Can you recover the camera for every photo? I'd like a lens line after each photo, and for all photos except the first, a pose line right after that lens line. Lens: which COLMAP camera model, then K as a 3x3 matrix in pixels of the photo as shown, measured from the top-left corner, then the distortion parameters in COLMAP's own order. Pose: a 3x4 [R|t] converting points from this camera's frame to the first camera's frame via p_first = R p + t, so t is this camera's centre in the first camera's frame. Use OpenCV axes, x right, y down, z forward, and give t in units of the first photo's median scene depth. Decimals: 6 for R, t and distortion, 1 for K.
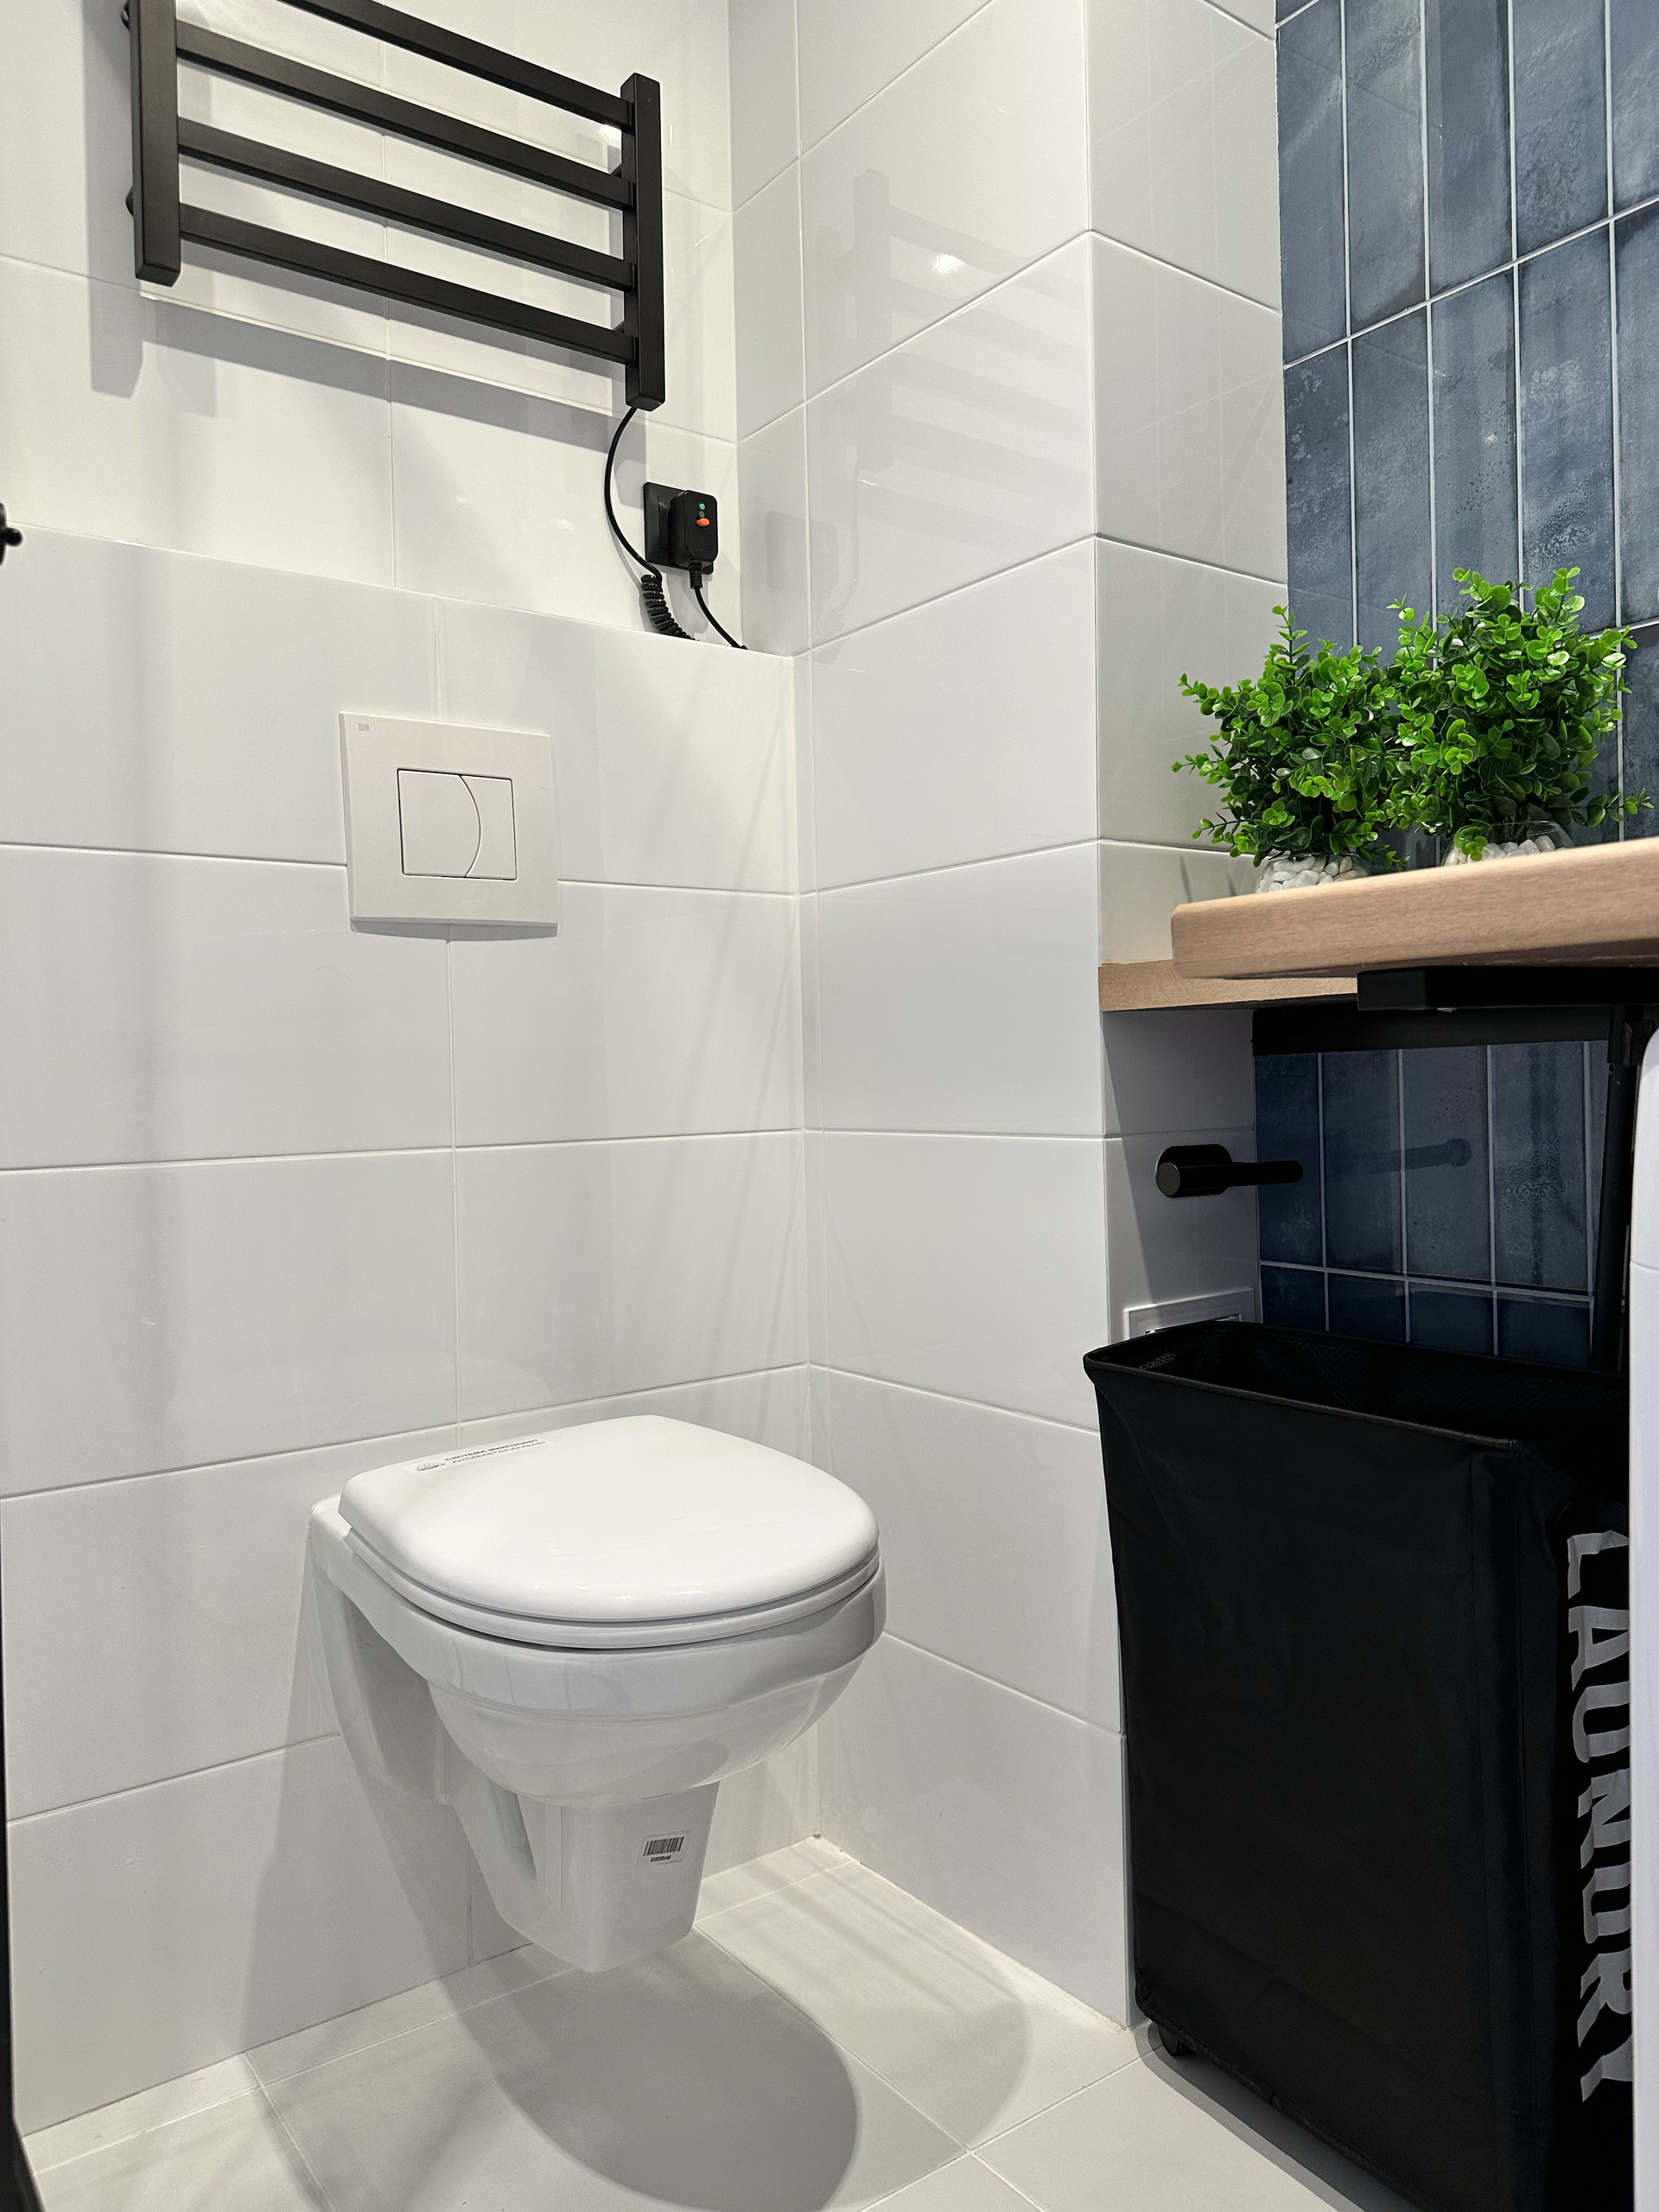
lens RADIAL K [[1549.8, 0, 837.4], [0, 1549.8, 1097.0], [0, 0, 1]] dist [0.040778, -0.047615]
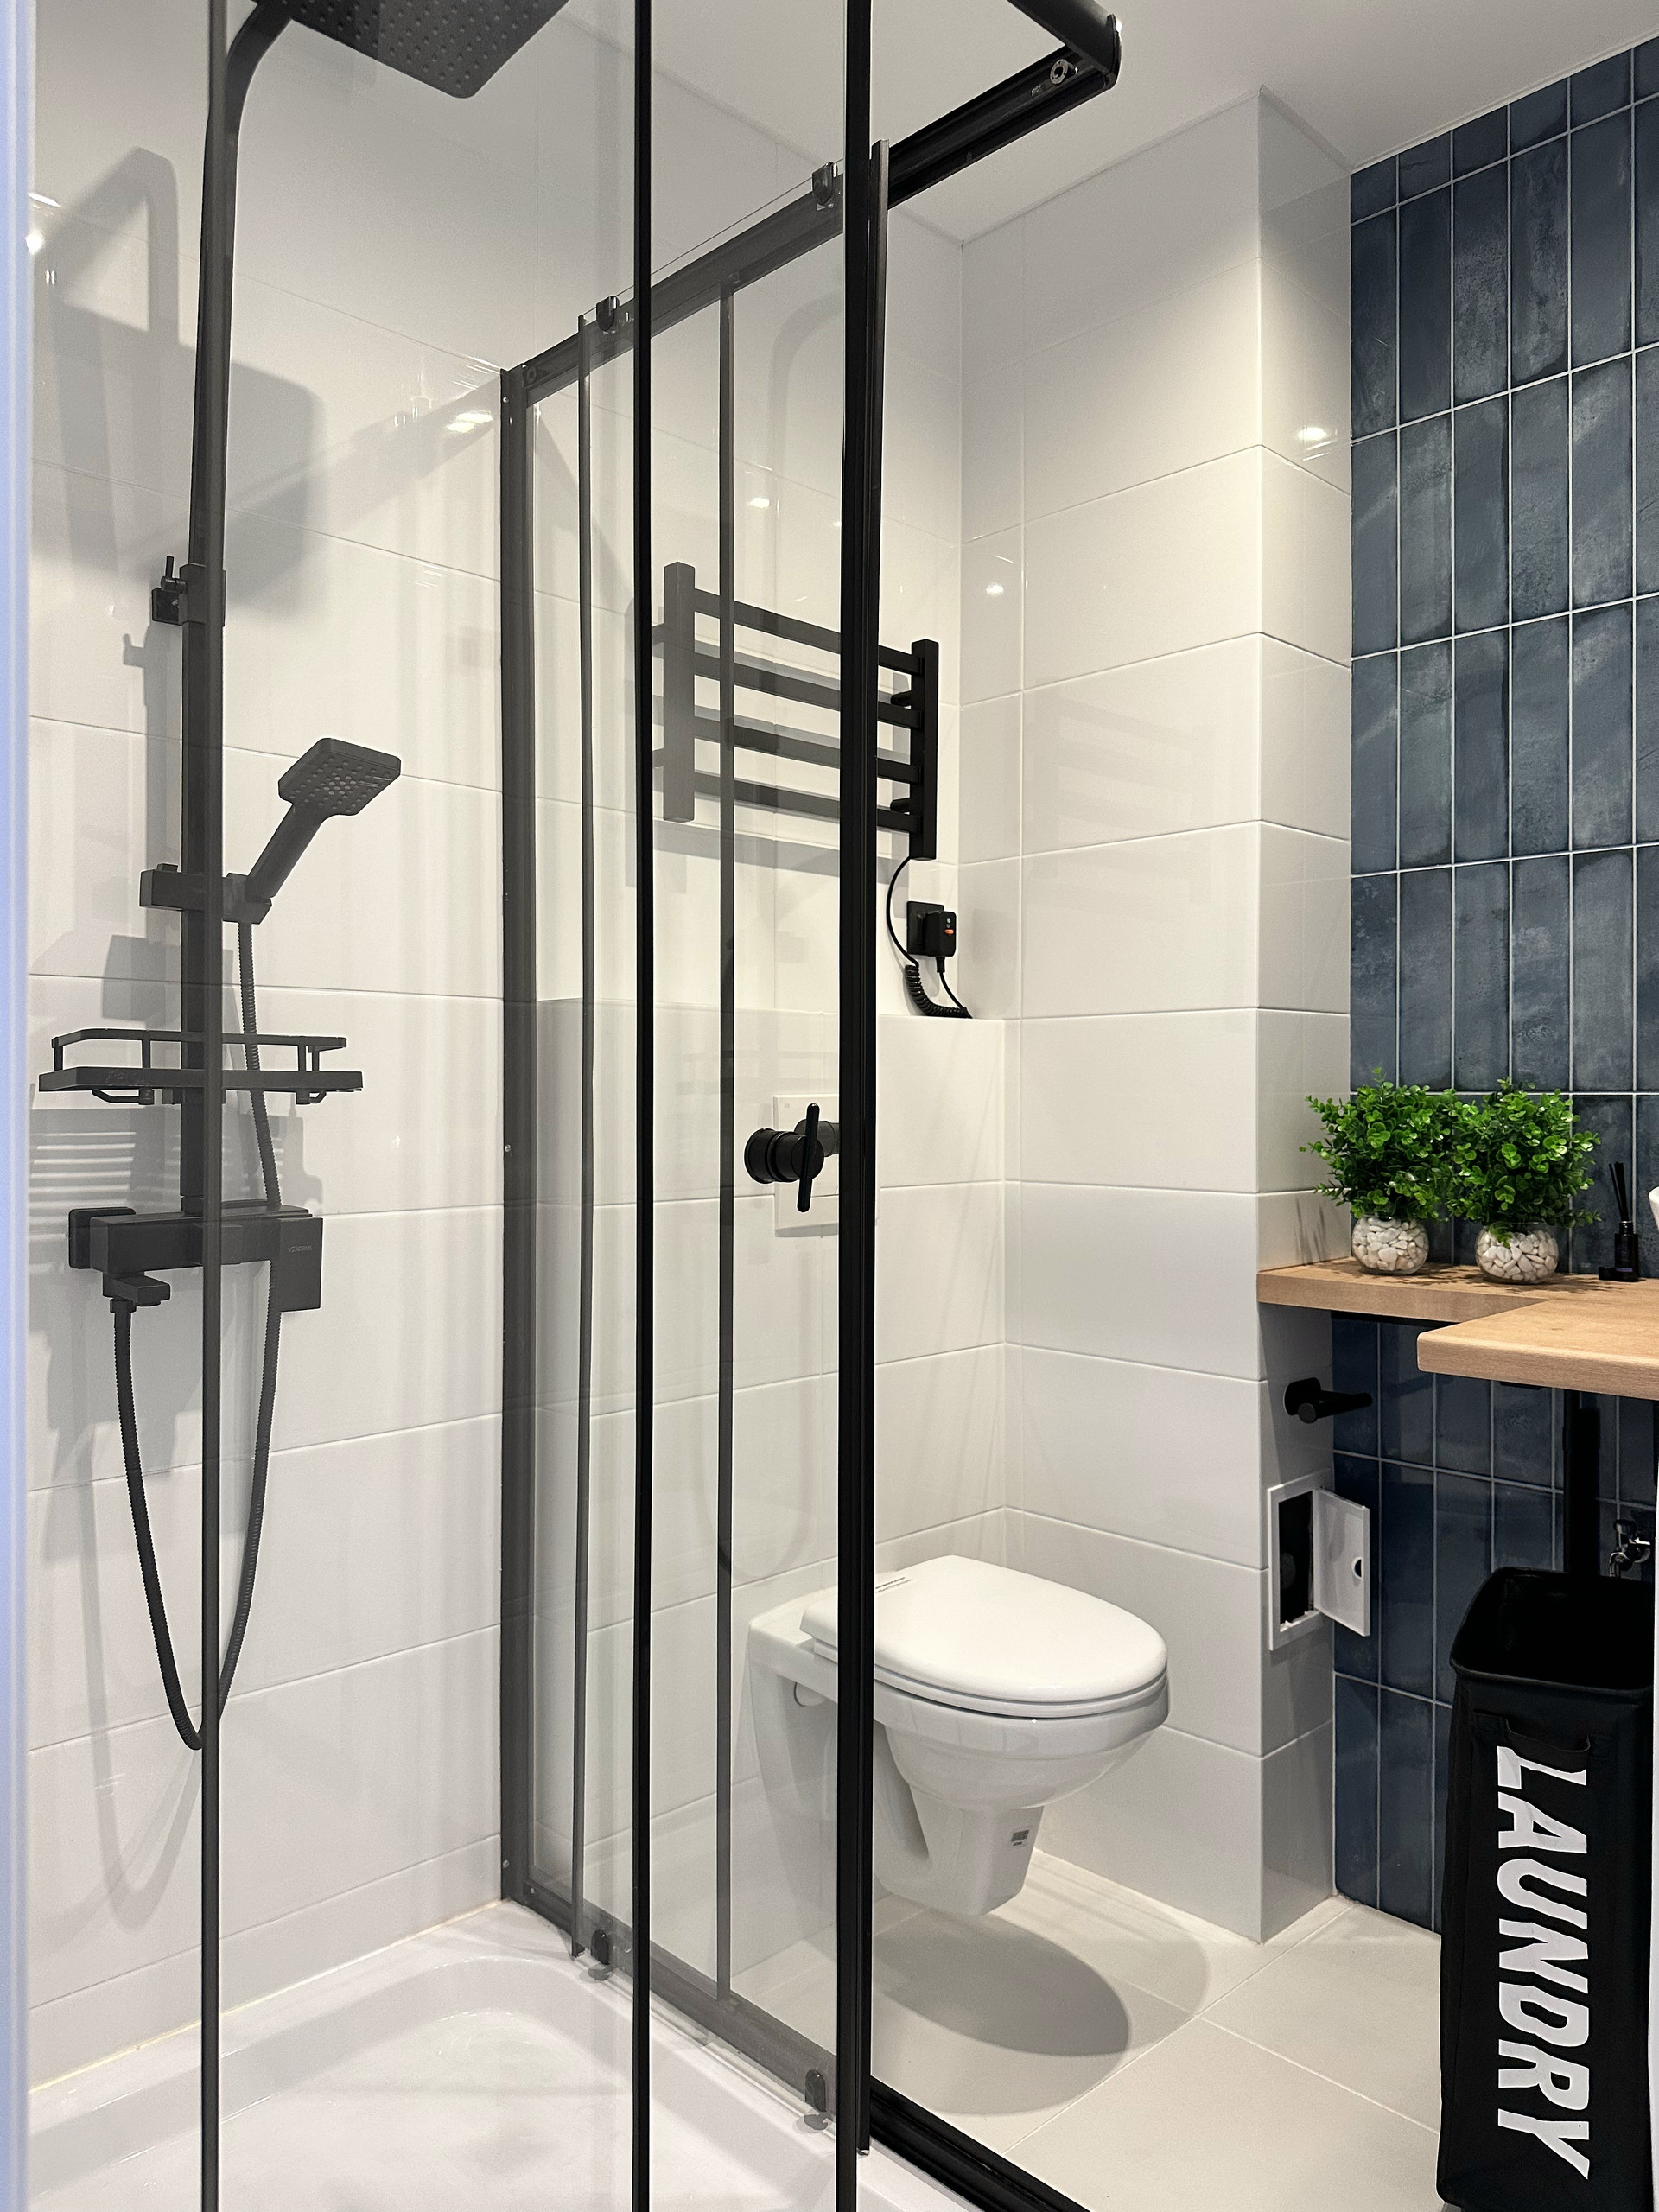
lens RADIAL K [[1549.8, 0, 821.4], [0, 1549.8, 1099.6], [0, 0, 1]] dist [0.040778, -0.047615]
pose [[0.991859, 0.020752, 0.125638, -0.469349], [-0.018846, 0.999689, -0.016337, -0.223841], [-0.125938, 0.013836, 0.991942, -0.522261]]
